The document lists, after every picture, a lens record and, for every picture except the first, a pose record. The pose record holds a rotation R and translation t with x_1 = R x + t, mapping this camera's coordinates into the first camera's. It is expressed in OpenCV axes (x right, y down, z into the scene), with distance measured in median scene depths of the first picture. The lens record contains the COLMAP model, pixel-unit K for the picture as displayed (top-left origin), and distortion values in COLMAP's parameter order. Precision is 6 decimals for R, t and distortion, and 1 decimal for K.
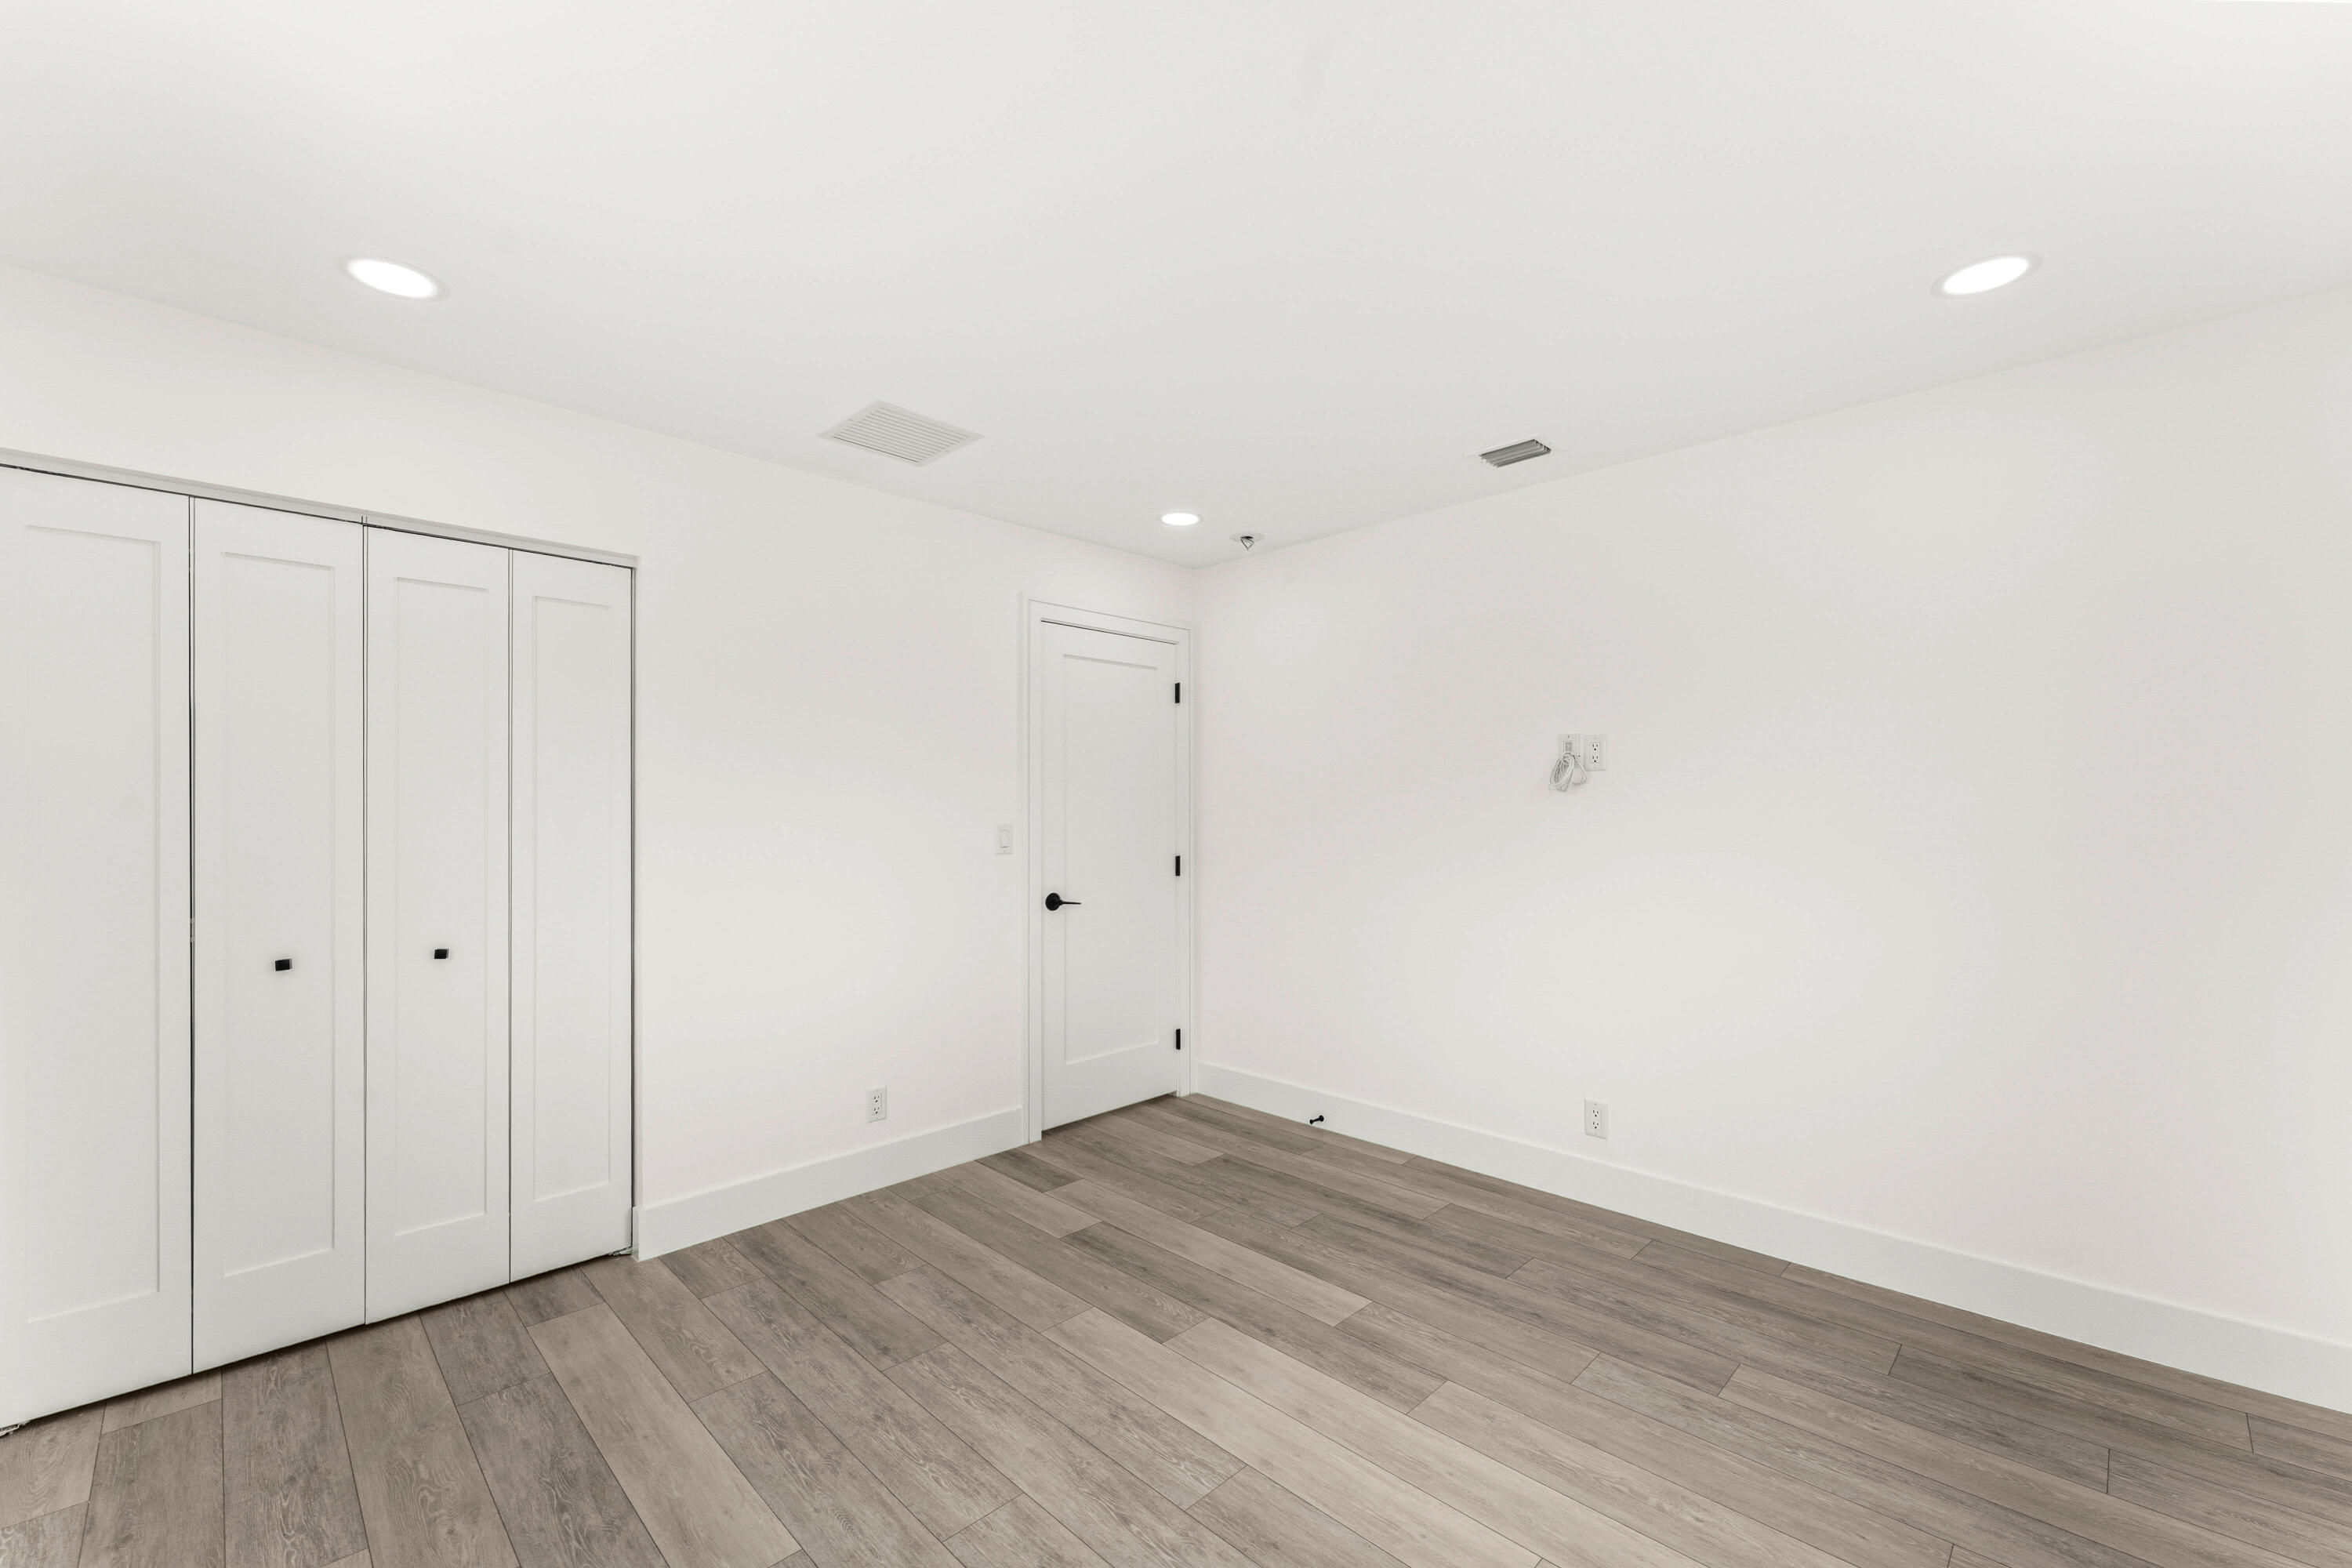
lens RADIAL K [[960.2, 0, 1179.3], [0, 960.2, 798.7], [0, 0, 1]] dist [0.003383, -0.000409]
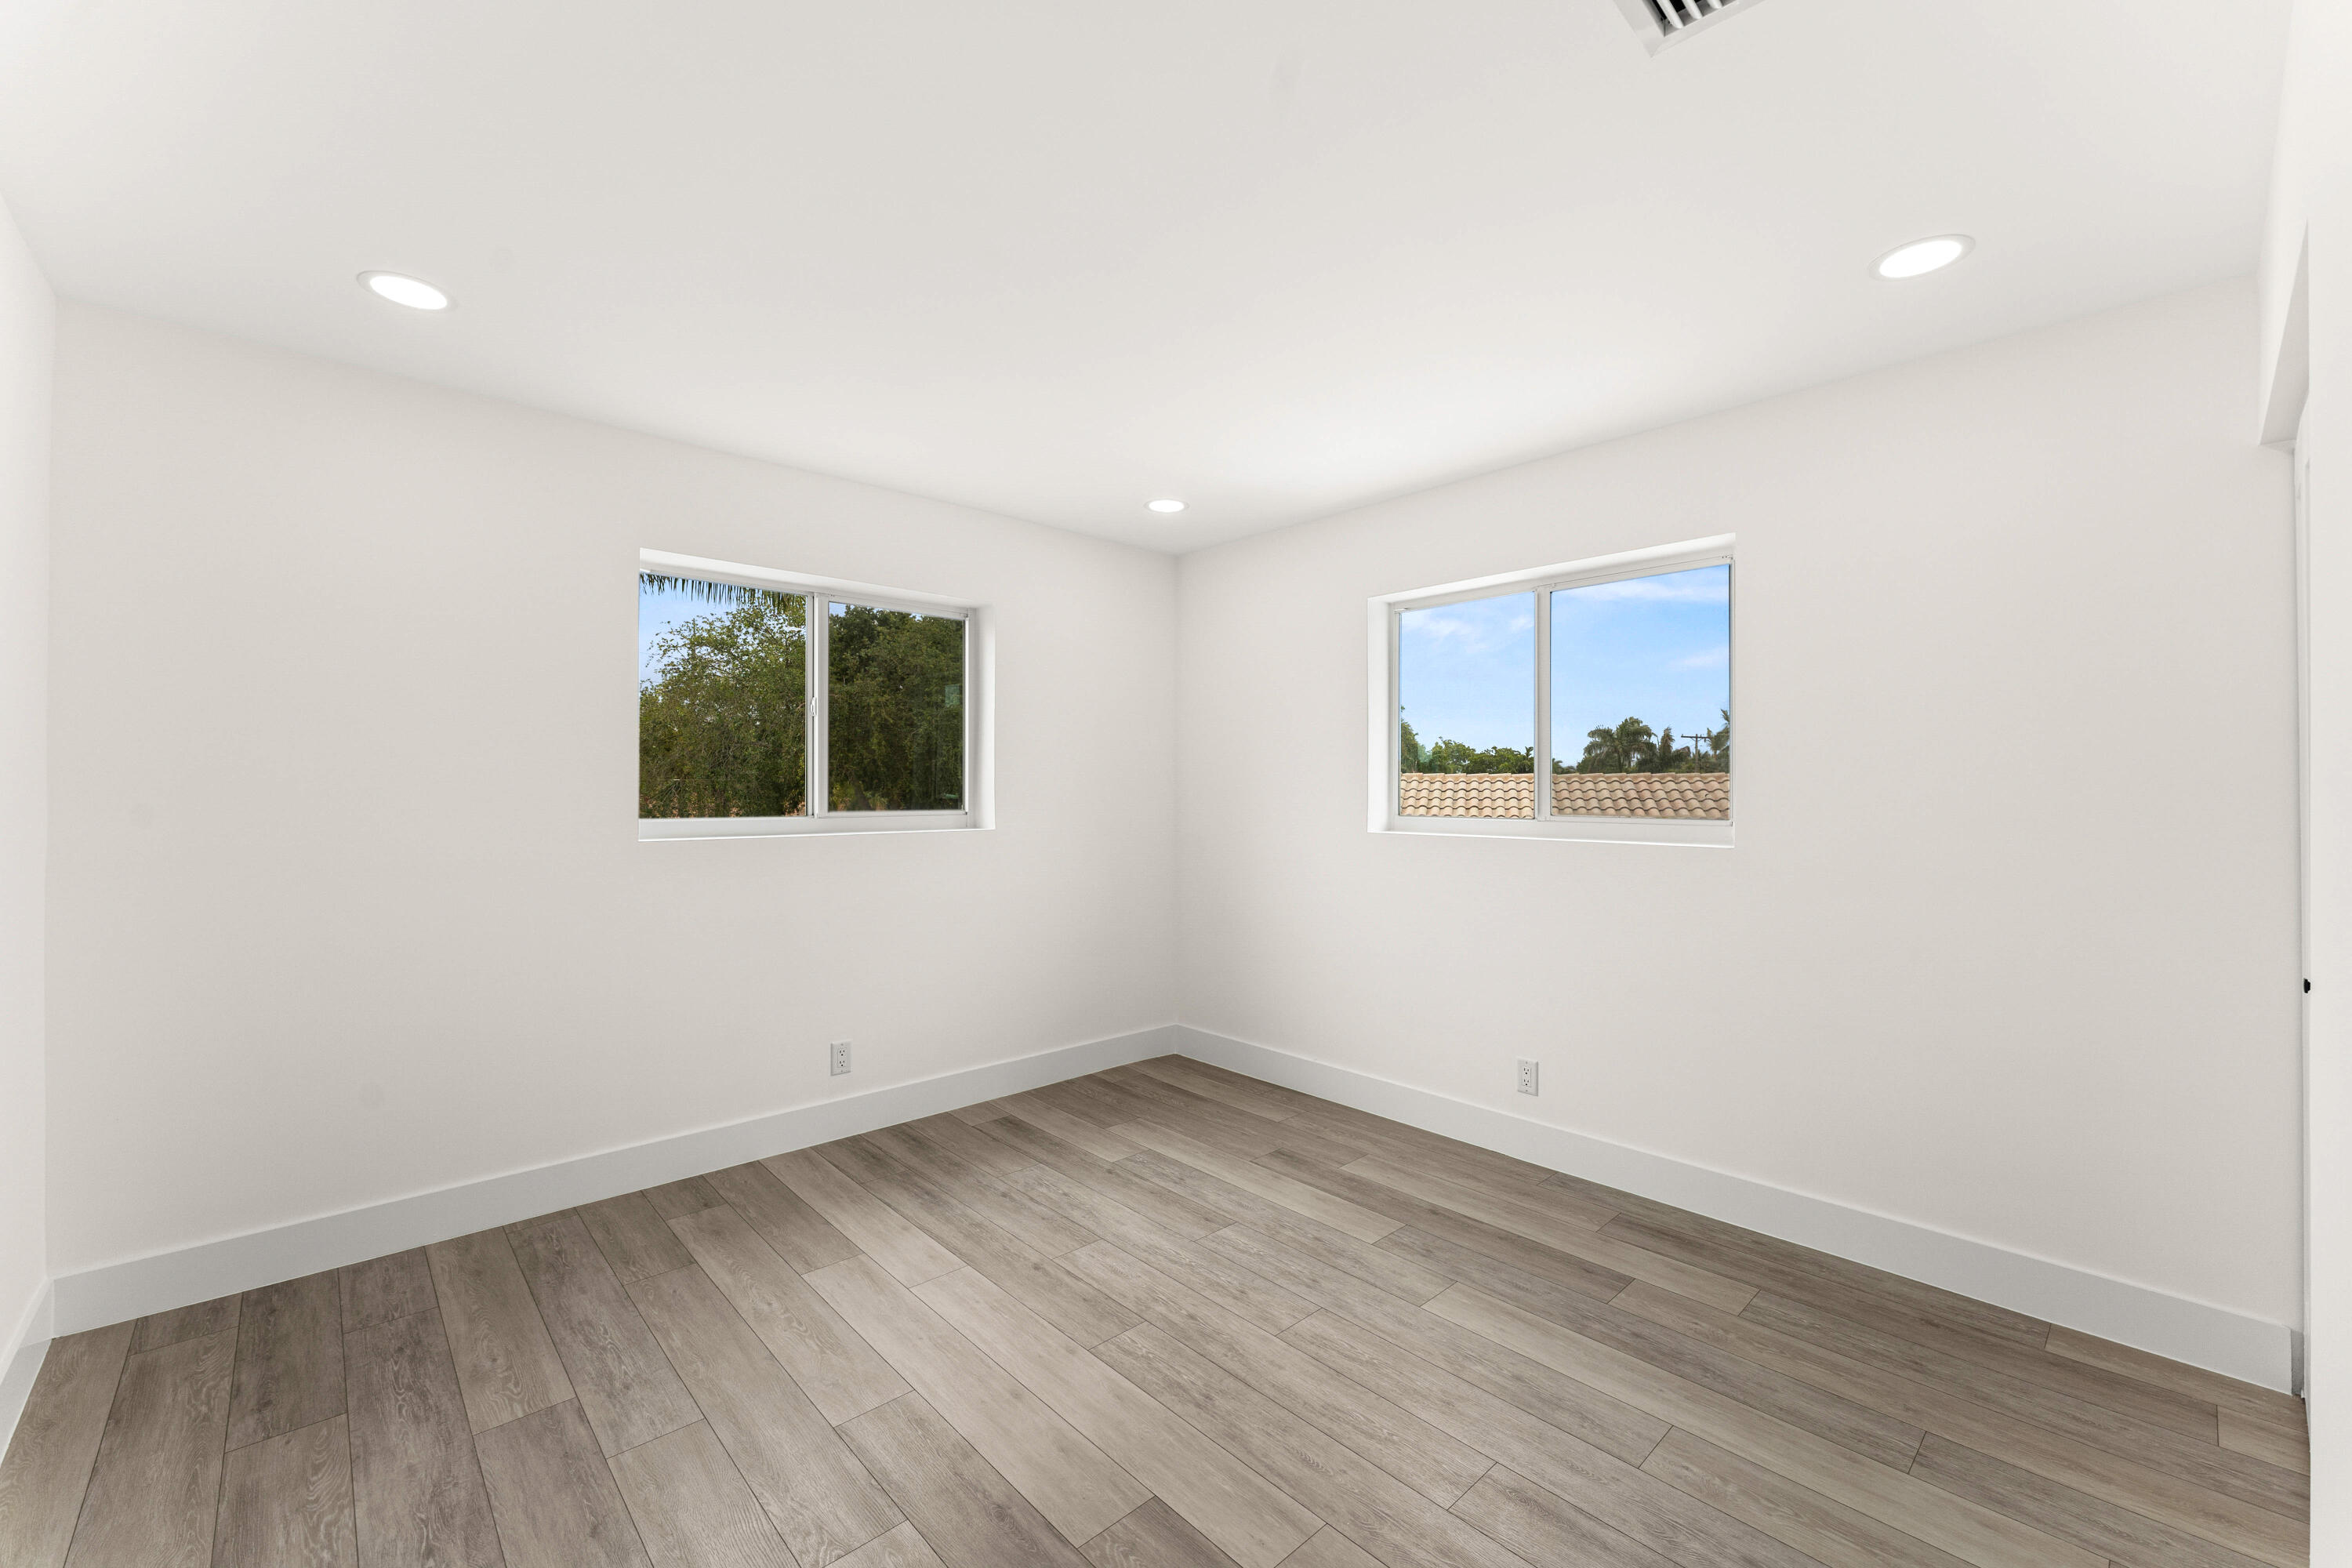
lens RADIAL K [[960.2, 0, 1173.4], [0, 960.2, 785.9], [0, 0, 1]] dist [0.003383, -0.000409]
pose [[-0.999278, -0.000694, 0.037978, -0.070272], [-0.001218, 0.999904, -0.013772, 0.030416], [-0.037965, -0.013808, -0.999184, 2.019873]]
